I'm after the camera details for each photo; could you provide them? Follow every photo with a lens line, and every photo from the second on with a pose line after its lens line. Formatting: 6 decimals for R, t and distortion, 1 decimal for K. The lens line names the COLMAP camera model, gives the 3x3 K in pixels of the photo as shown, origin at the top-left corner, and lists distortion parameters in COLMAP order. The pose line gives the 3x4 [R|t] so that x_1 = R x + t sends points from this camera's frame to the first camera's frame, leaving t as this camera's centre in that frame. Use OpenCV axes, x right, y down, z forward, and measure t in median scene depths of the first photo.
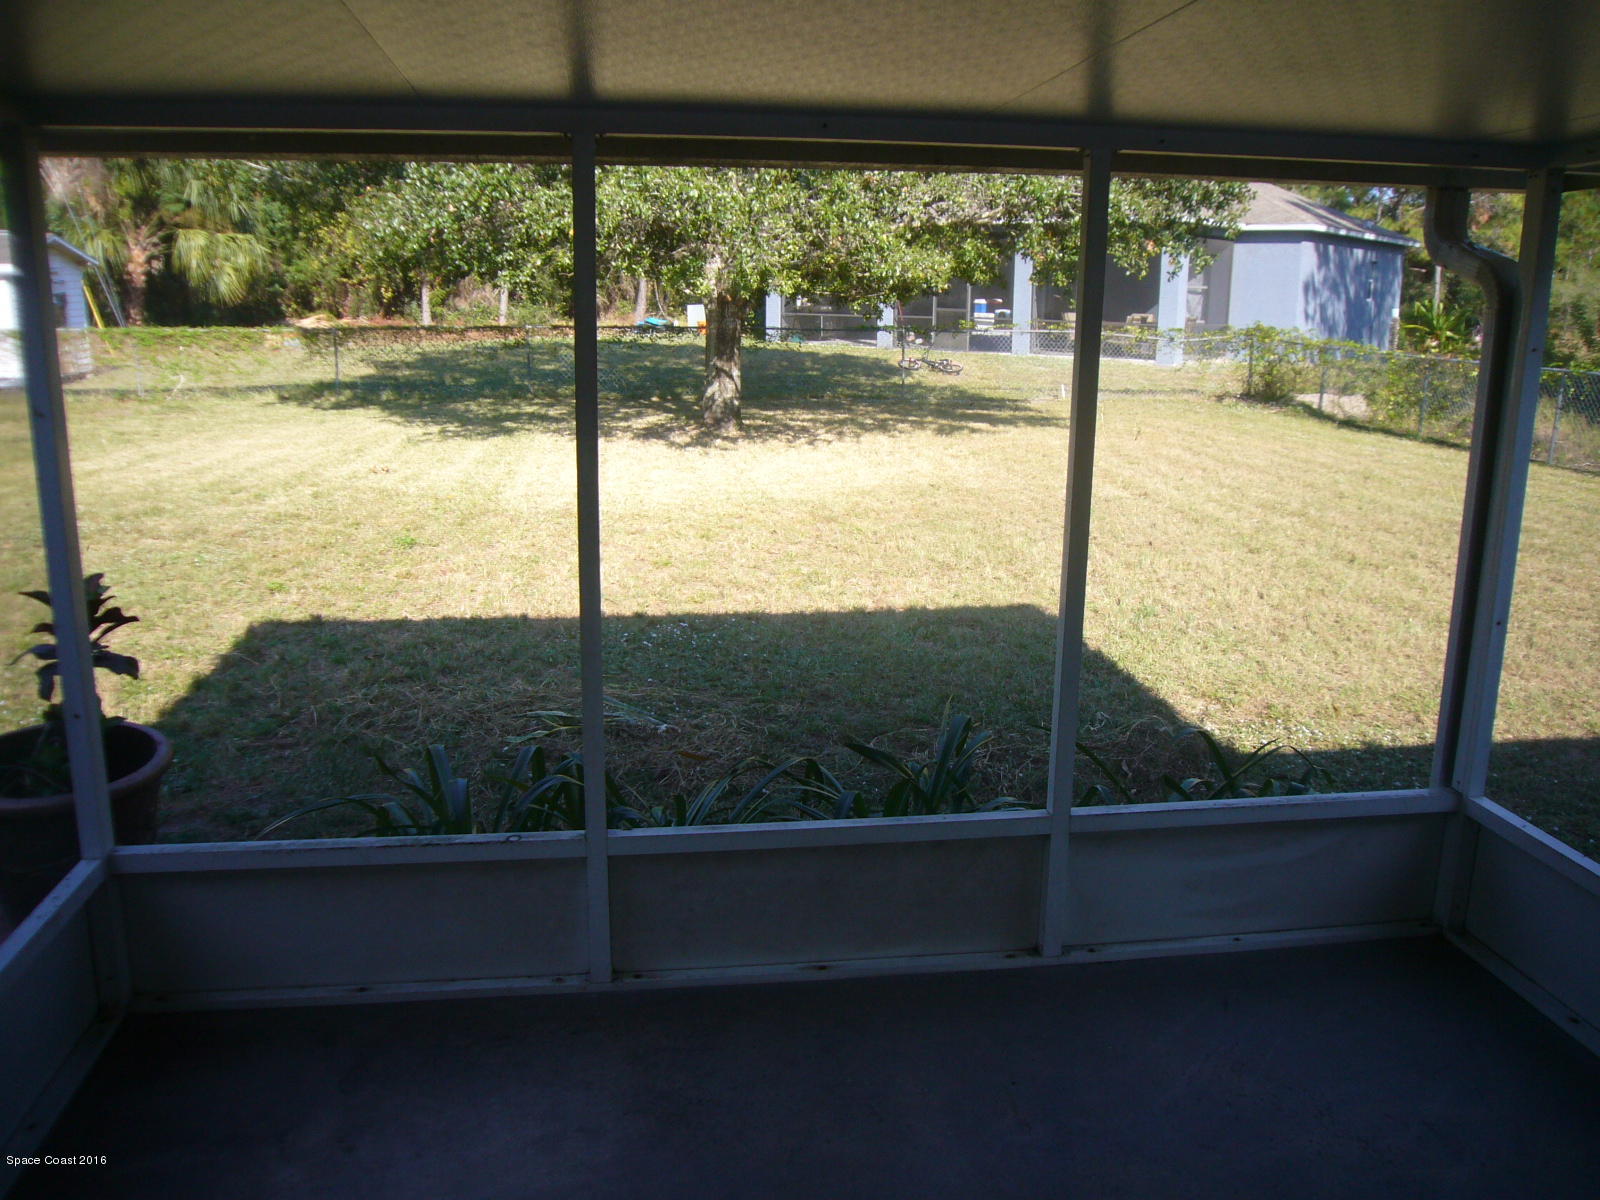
lens RADIAL K [[1334.7, 0, 813.7], [0, 1334.7, 601.0], [0, 0, 1]] dist [-0.117290, 0.086327]
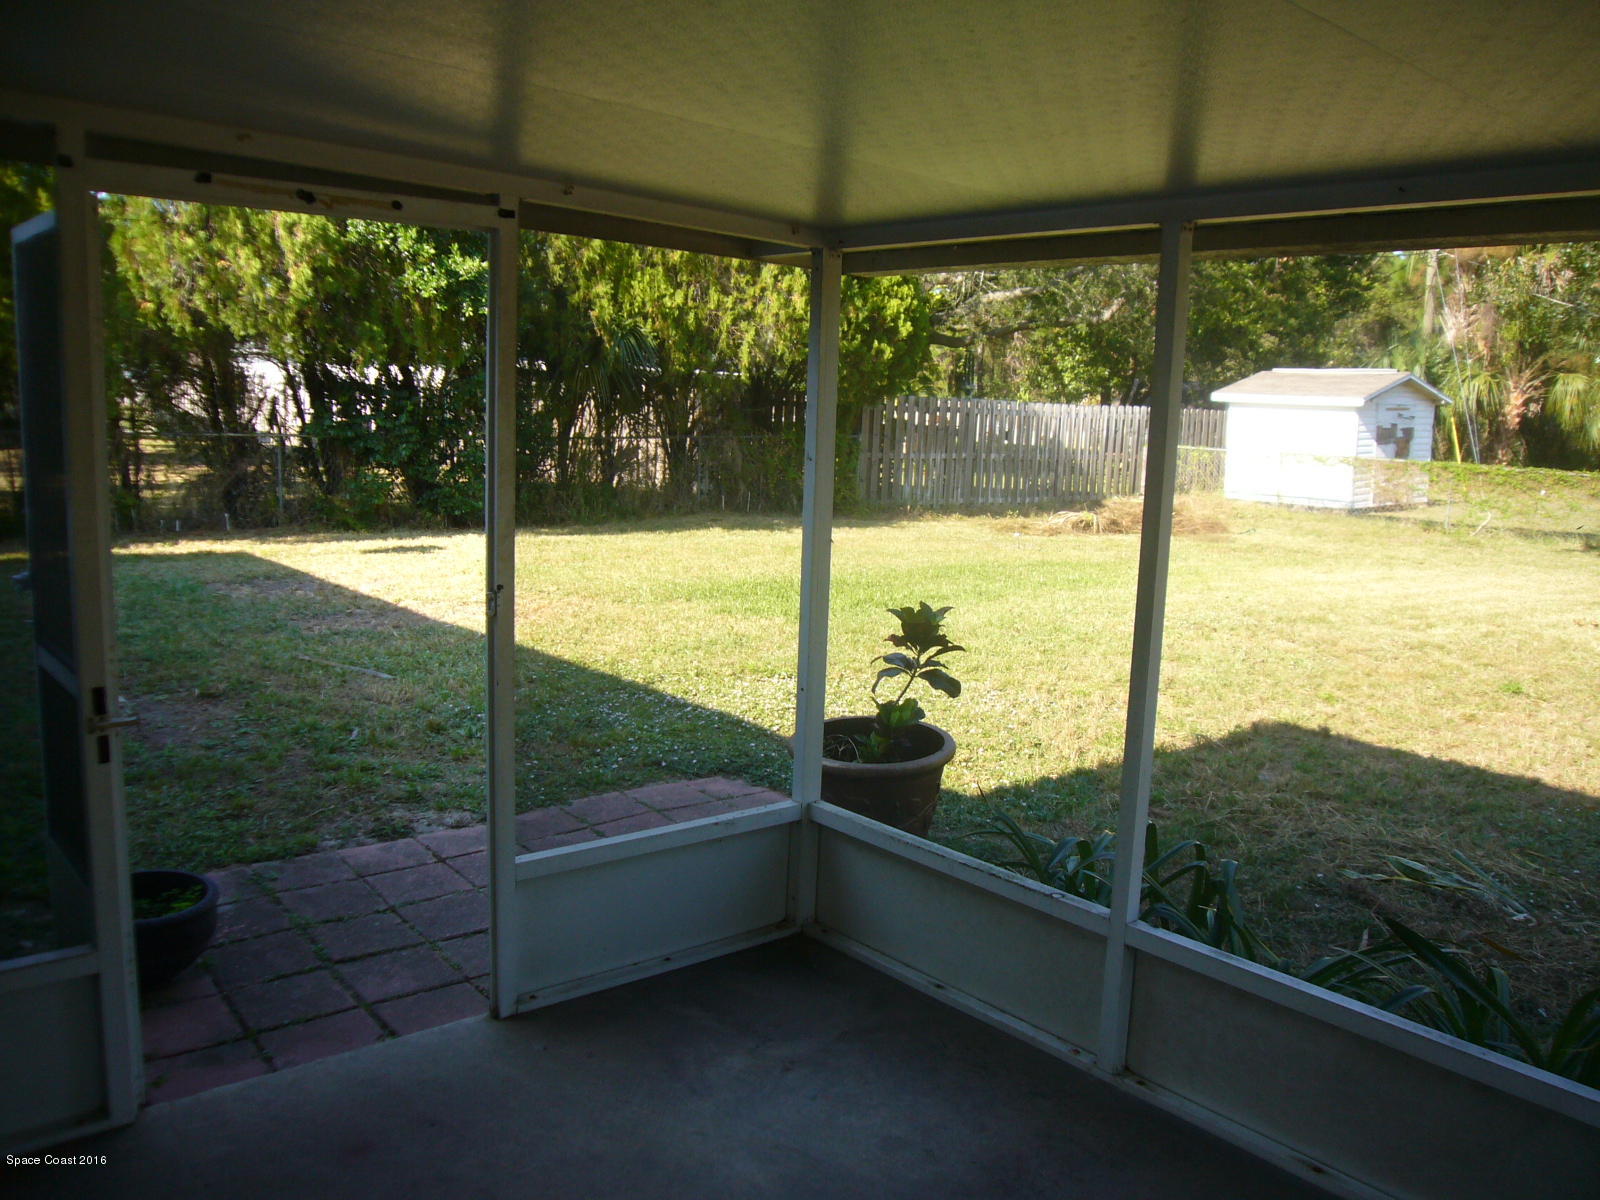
lens RADIAL K [[1334.7, 0, 805.6], [0, 1334.7, 610.9], [0, 0, 1]] dist [-0.117290, 0.086327]
pose [[0.524595, 0.137994, -0.840094, 0.093521], [-0.223821, 0.974419, 0.020294, -0.002837], [0.821404, 0.177385, 0.542062, 0.042630]]
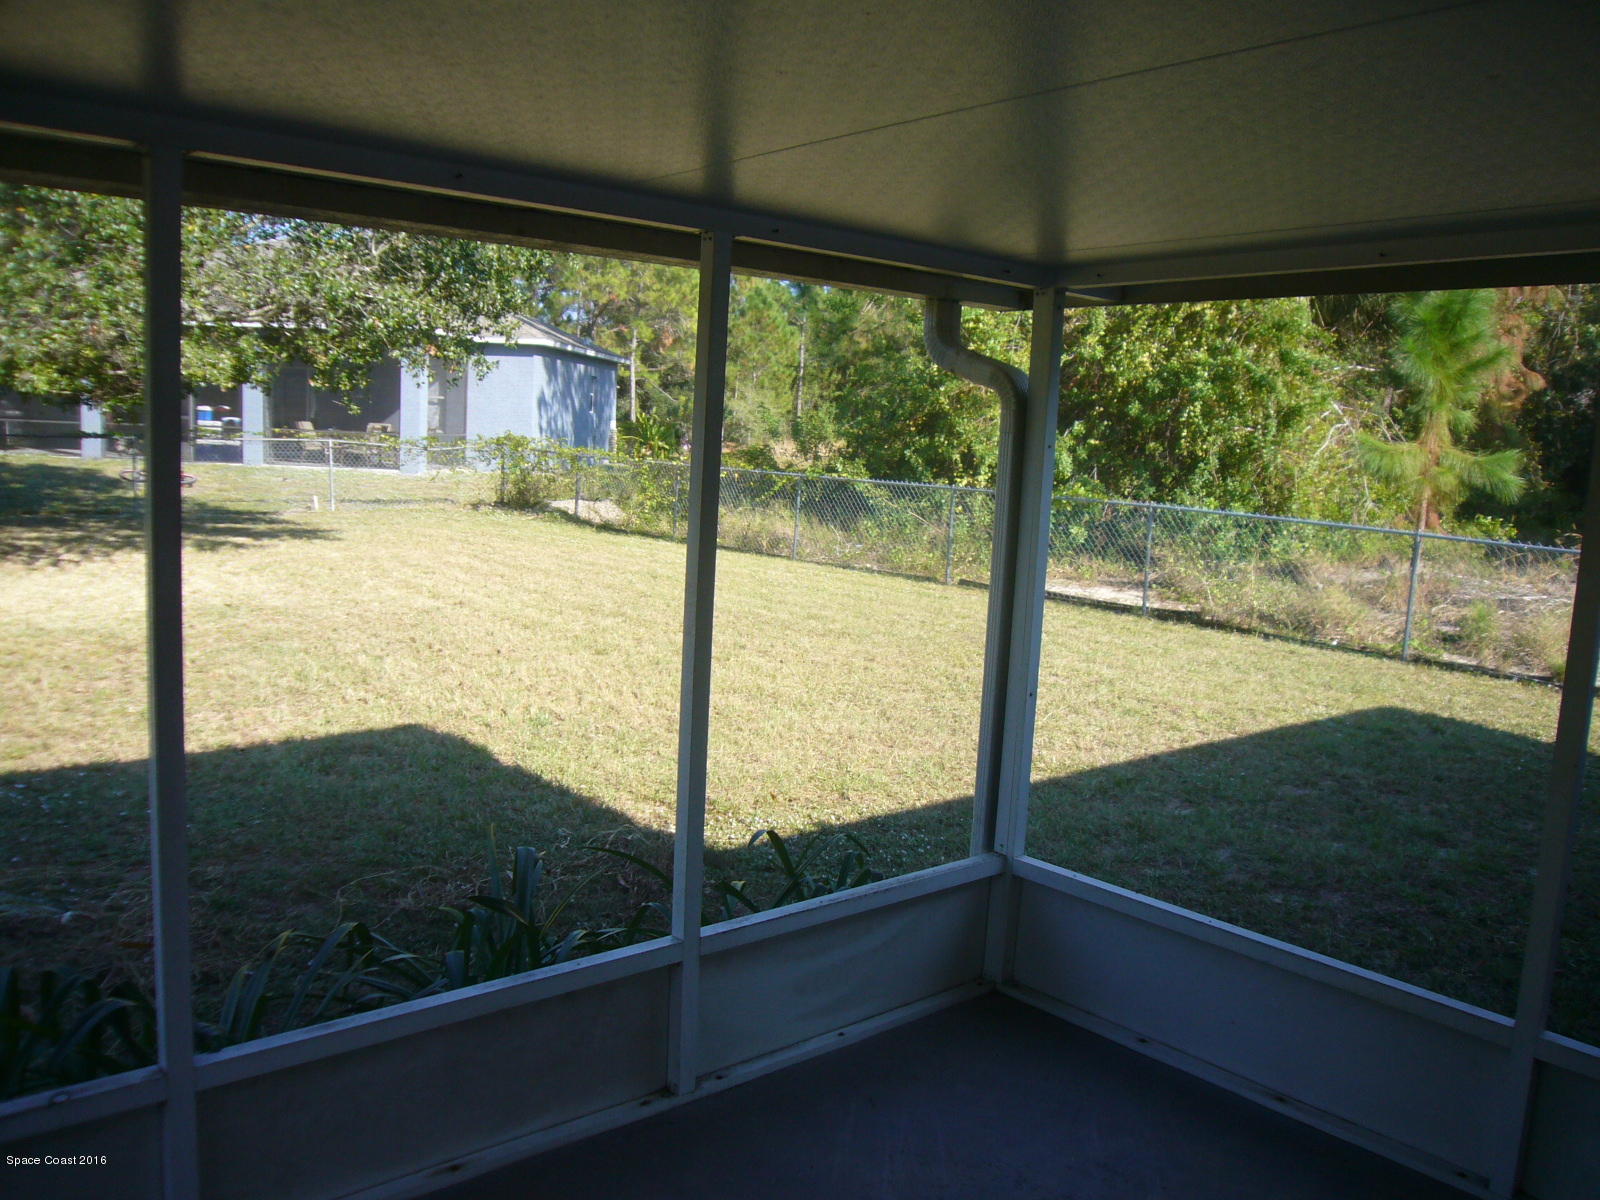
lens RADIAL K [[1334.7, 0, 800.9], [0, 1334.7, 633.5], [0, 0, 1]] dist [-0.117290, 0.086327]
pose [[0.840688, -0.056613, 0.538552, -0.045964], [0.088084, 0.995571, -0.032845, -0.002840], [-0.534307, 0.075050, 0.841952, 0.030771]]
